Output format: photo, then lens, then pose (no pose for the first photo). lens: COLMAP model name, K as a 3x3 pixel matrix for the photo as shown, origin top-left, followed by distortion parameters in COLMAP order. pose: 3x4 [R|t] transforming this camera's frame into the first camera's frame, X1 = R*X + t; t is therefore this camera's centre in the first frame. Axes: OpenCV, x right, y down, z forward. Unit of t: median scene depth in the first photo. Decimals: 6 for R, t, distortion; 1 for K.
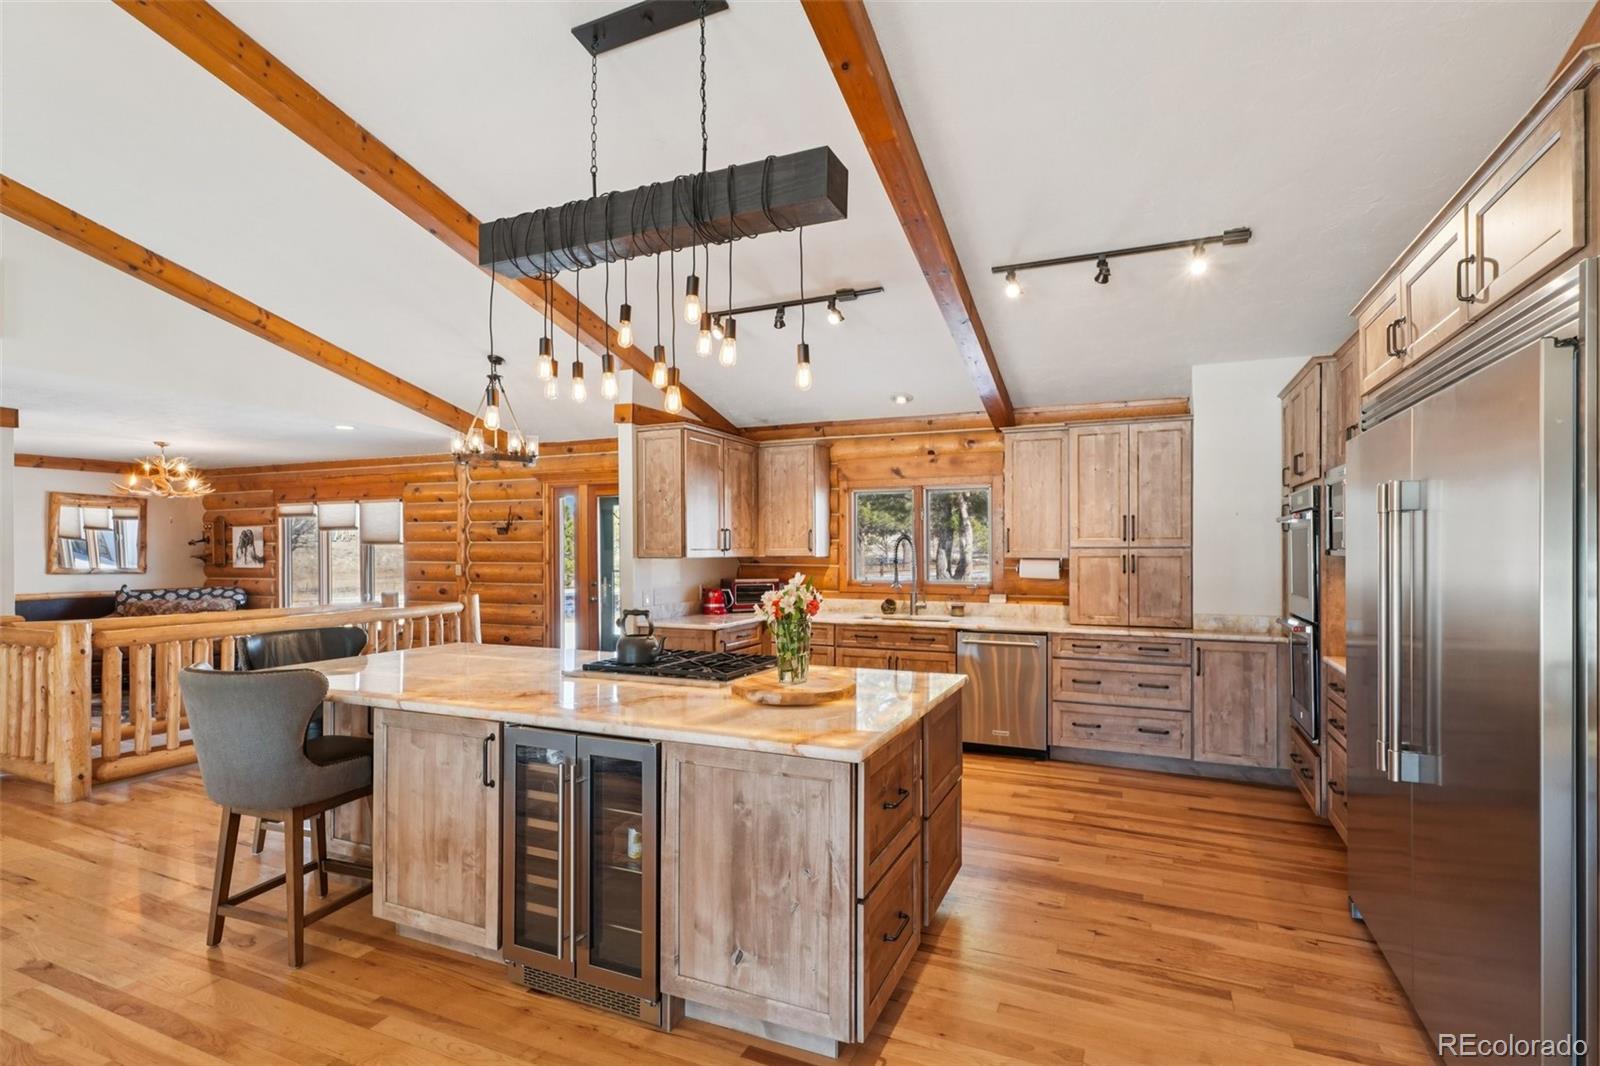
lens RADIAL K [[785.4, 0, 800.0], [0, 785.4, 533.0], [0, 0, 1]] dist [0.012637, 0.000298]
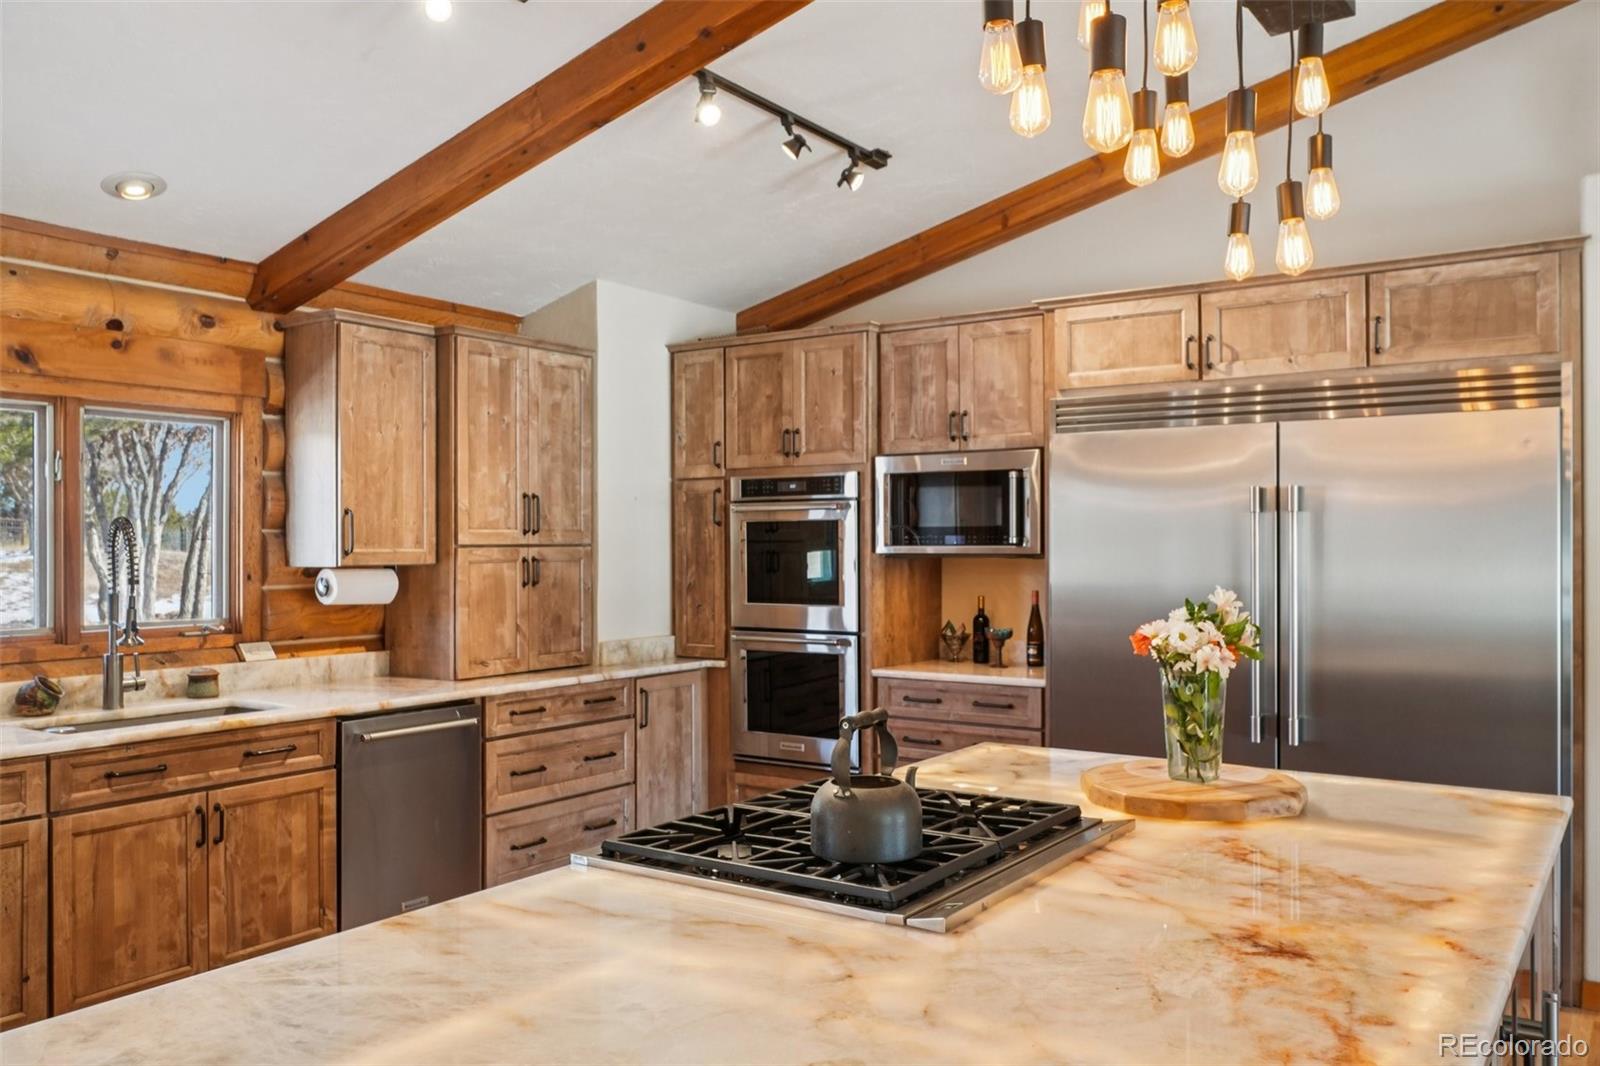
lens RADIAL K [[1257.4, 0, 800.0], [0, 1257.4, 533.0], [0, 0, 1]] dist [0.010480, 0.002227]
pose [[0.199246, 0.007509, 0.979921, -0.514300], [-0.014759, 0.999880, -0.004661, 0.010038], [-0.979838, -0.013533, 0.199333, 0.592098]]
